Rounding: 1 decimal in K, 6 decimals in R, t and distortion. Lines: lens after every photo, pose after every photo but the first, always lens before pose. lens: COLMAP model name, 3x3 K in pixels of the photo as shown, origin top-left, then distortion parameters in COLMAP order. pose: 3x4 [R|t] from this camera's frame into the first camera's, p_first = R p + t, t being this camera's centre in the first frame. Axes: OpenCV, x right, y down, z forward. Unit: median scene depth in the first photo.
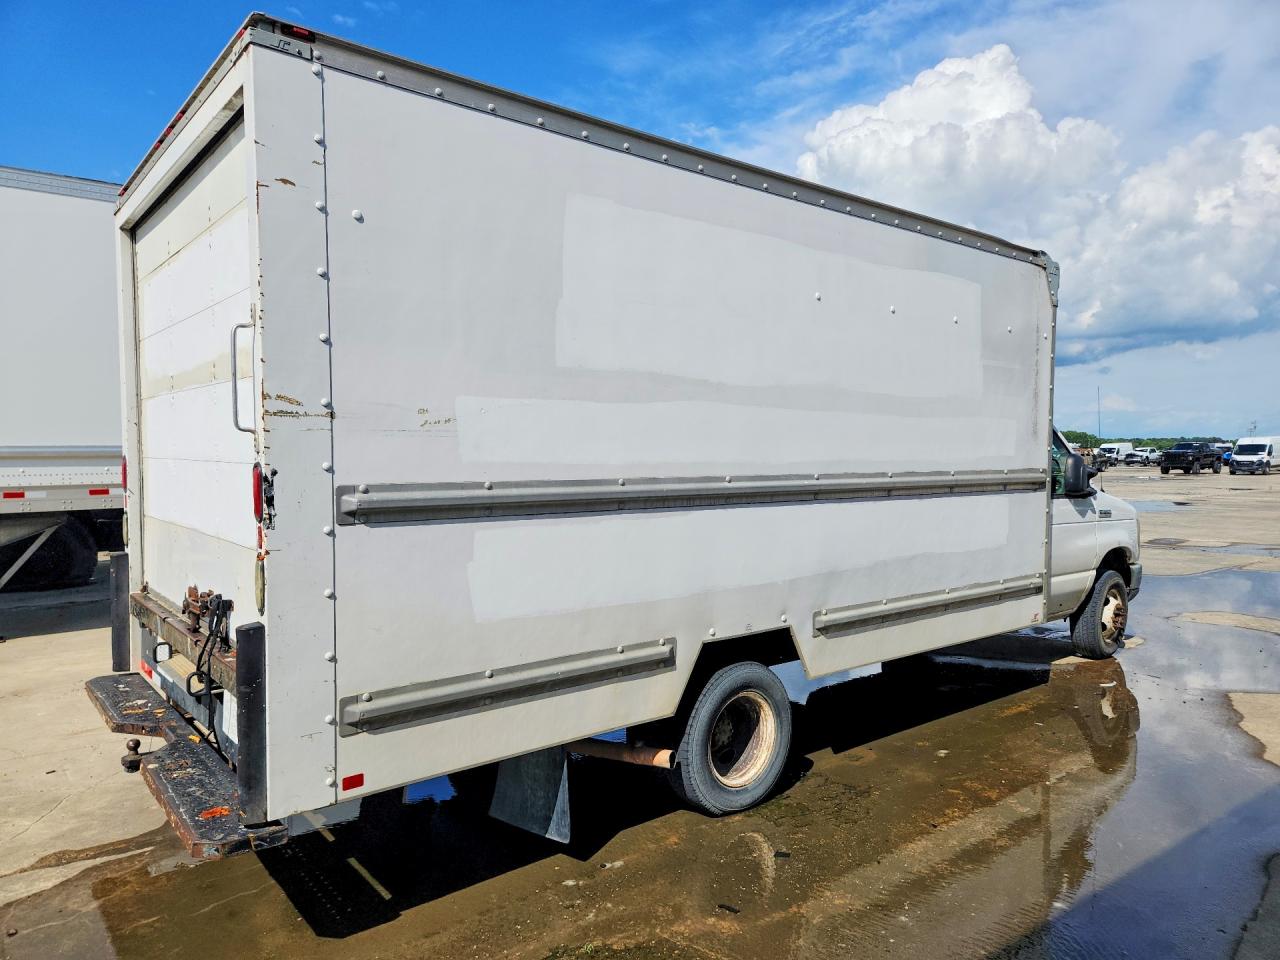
lens RADIAL K [[843.3, 0, 640.0], [0, 843.3, 480.0], [0, 0, 1]] dist [0.045397, -0.035785]
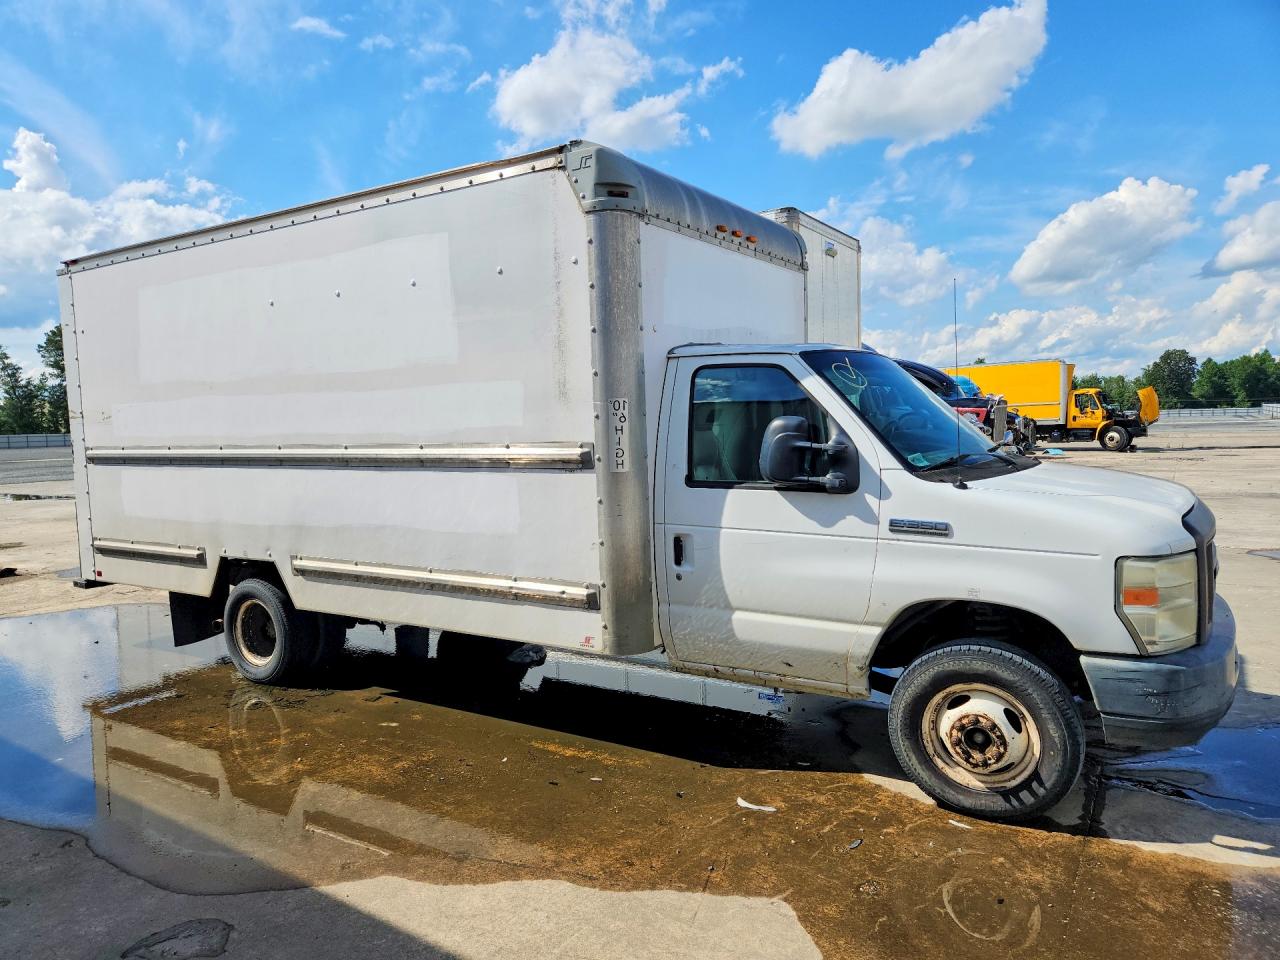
lens RADIAL K [[843.3, 0, 640.0], [0, 843.3, 480.0], [0, 0, 1]] dist [0.045397, -0.035785]
pose [[0.341106, 0.055356, -0.938393, 1.599932], [-0.007409, 0.998392, 0.056202, -0.030477], [0.939996, -0.012218, 0.340968, 1.087203]]
